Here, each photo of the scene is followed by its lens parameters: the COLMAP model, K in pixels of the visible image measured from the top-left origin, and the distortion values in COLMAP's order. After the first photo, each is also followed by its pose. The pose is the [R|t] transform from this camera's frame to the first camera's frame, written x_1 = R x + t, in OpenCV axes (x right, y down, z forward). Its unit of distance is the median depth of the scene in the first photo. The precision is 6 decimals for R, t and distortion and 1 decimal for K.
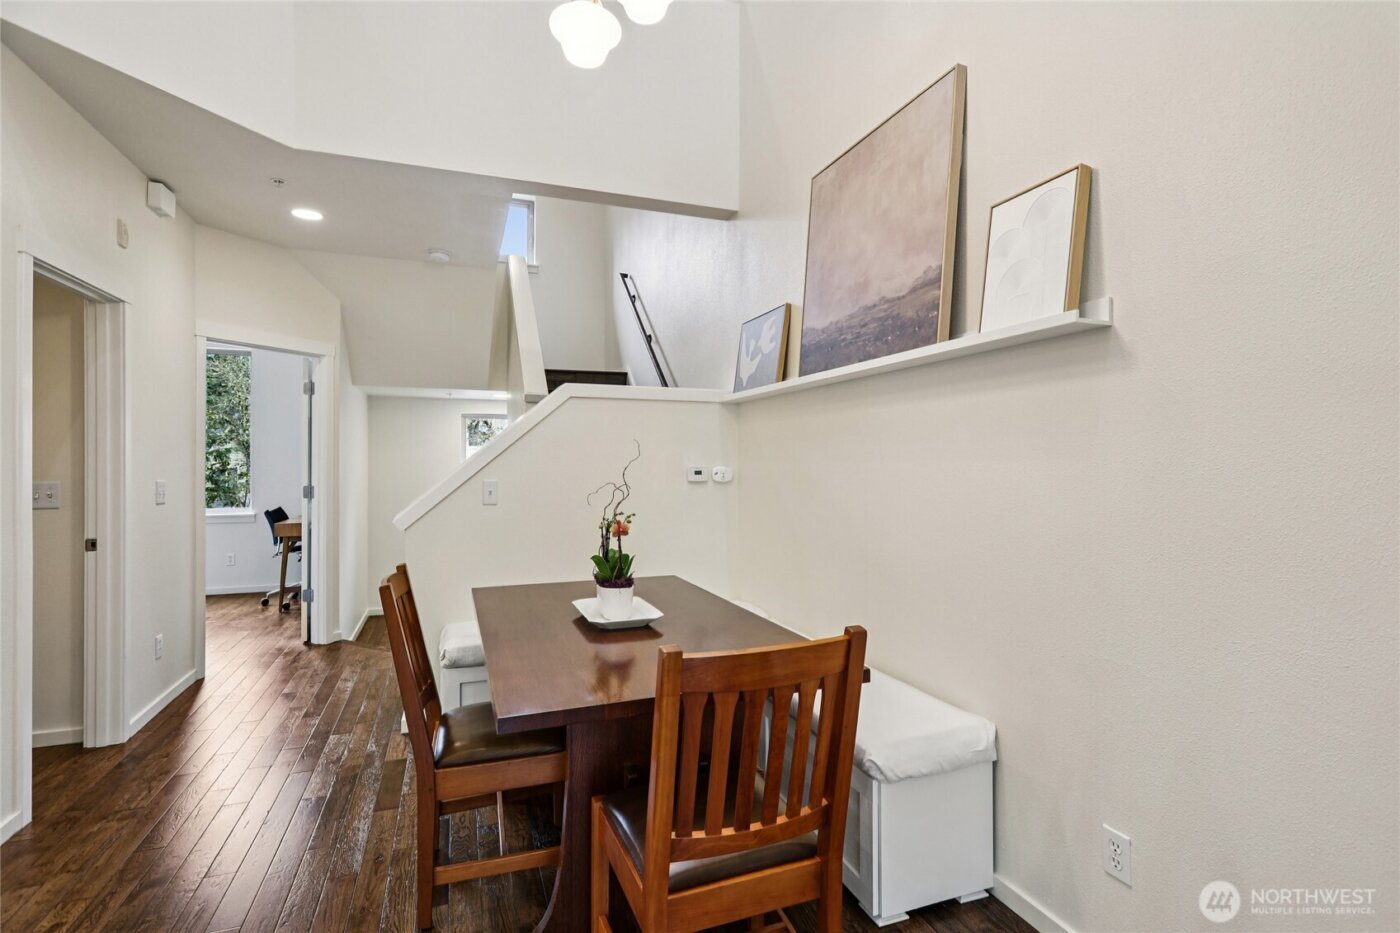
lens RADIAL K [[665.0, 0, 704.0], [0, 665.0, 458.5], [0, 0, 1]] dist [-0.002724, 0.001846]
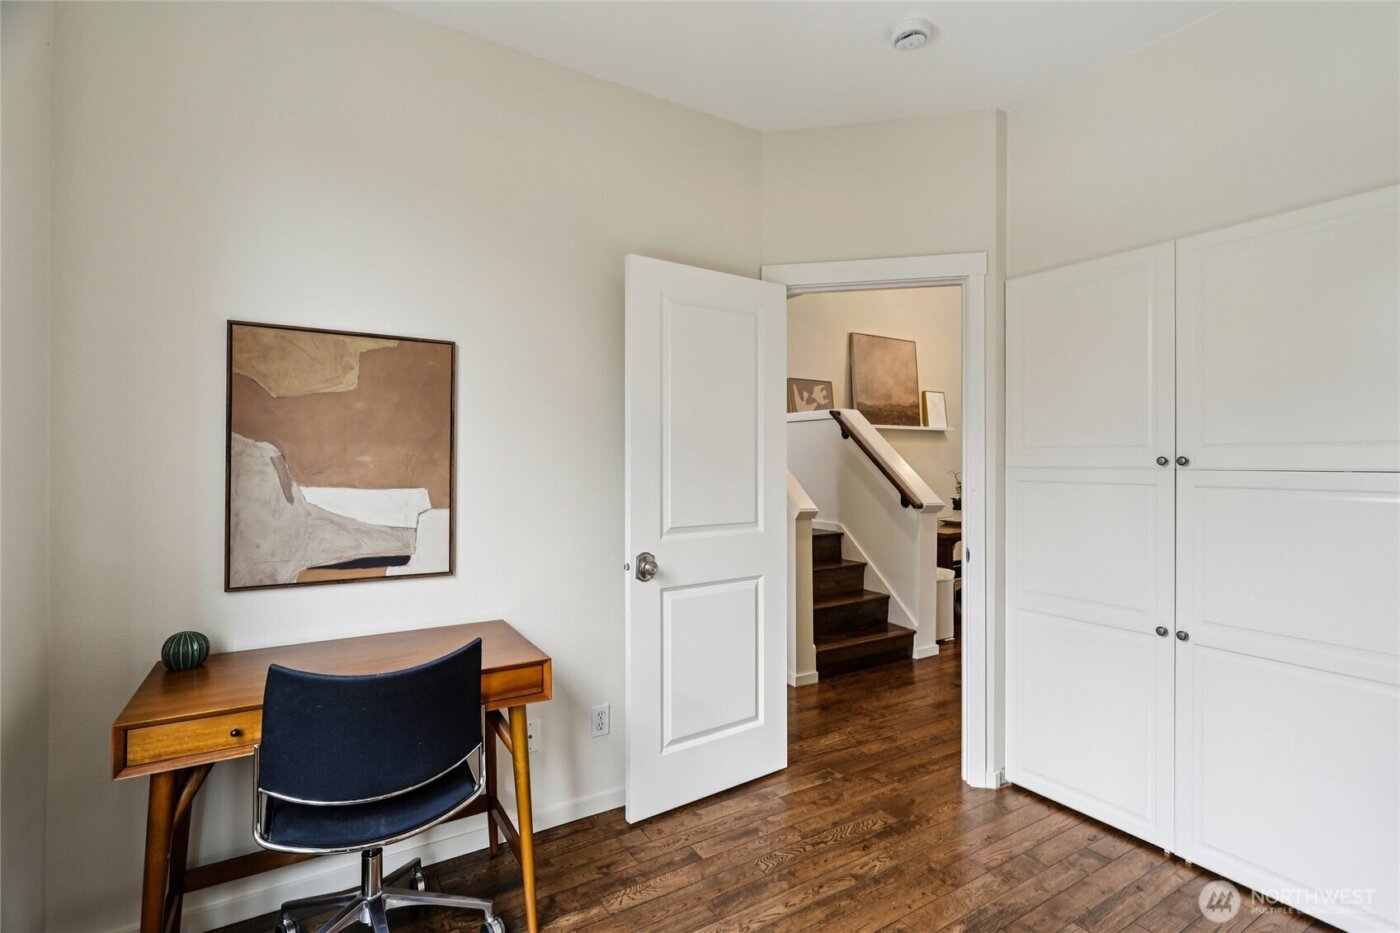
lens RADIAL K [[665.0, 0, 697.6], [0, 665.0, 466.9], [0, 0, 1]] dist [-0.002724, 0.001846]
pose [[-0.201181, -0.002764, 0.979550, -2.148514], [-0.003377, 0.999992, 0.002128, 0.019491], [-0.979548, -0.002880, -0.201189, 2.223012]]
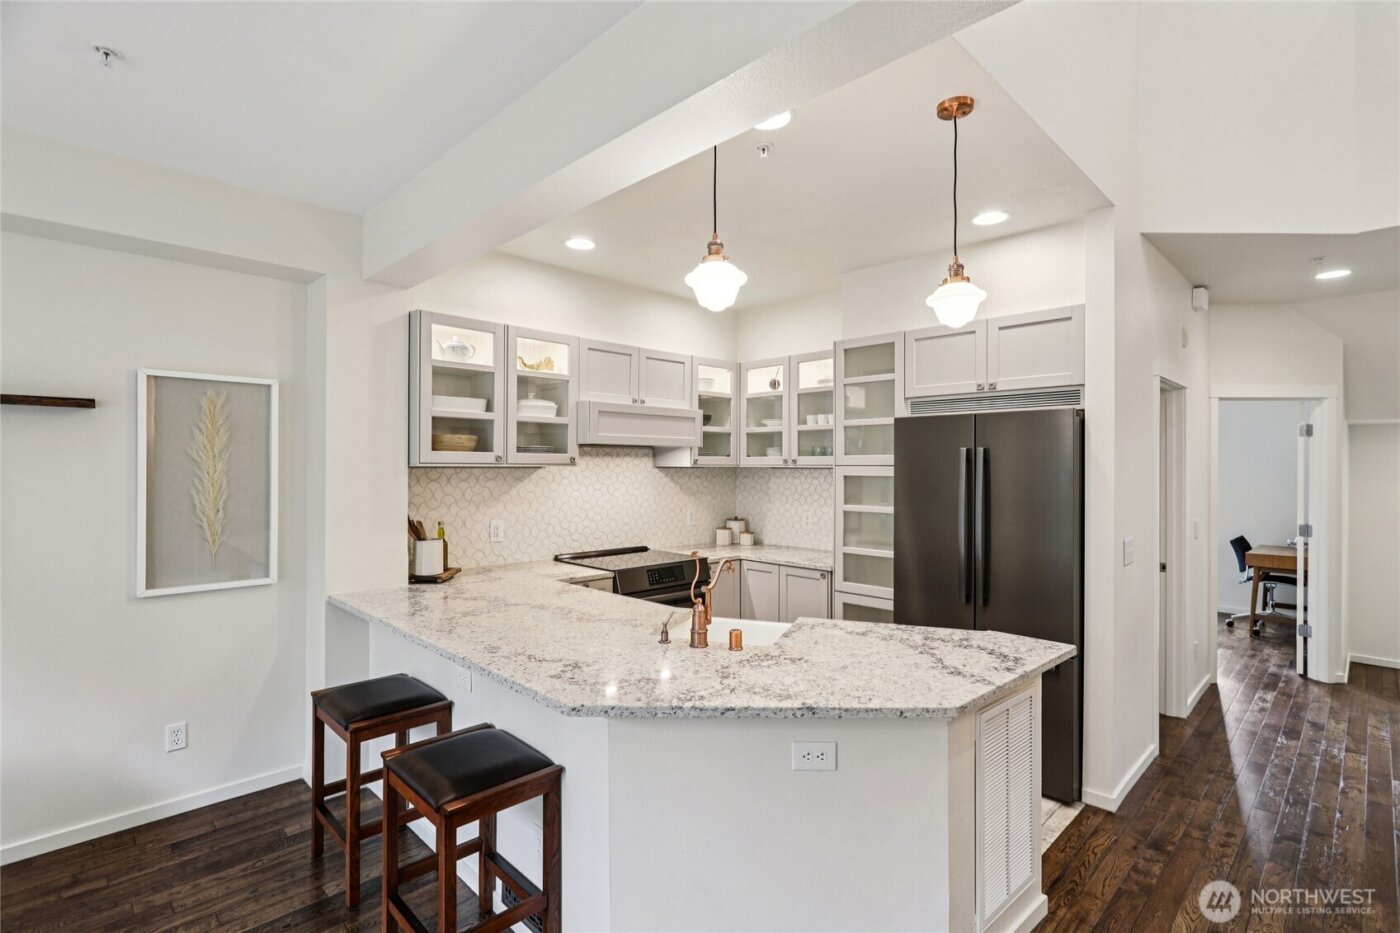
lens RADIAL K [[665.0, 0, 702.4], [0, 665.0, 466.7], [0, 0, 1]] dist [-0.002724, 0.001846]
pose [[0.408878, 0.000046, -0.912589, -0.063963], [0.002720, 0.999995, 0.001269, -0.098981], [0.912585, -0.003001, 0.408876, -0.519521]]
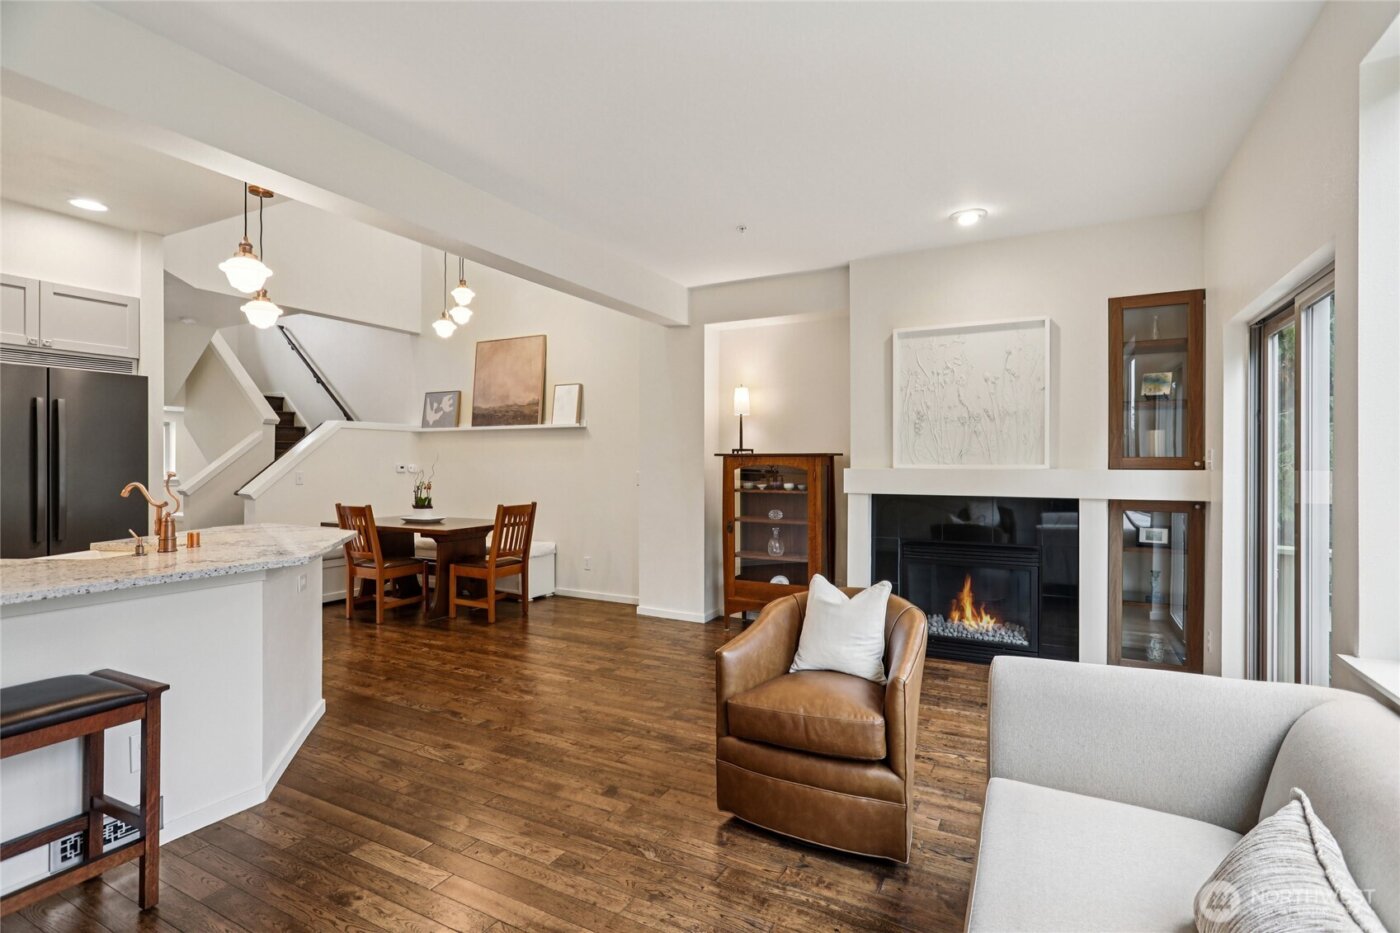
lens RADIAL K [[665.0, 0, 700.2], [0, 665.0, 465.1], [0, 0, 1]] dist [-0.002724, 0.001846]
pose [[0.747797, -0.002712, 0.663922, -0.935797], [-0.004417, 0.999949, 0.009059, -0.011010], [-0.663913, -0.009707, 0.747747, -1.495835]]
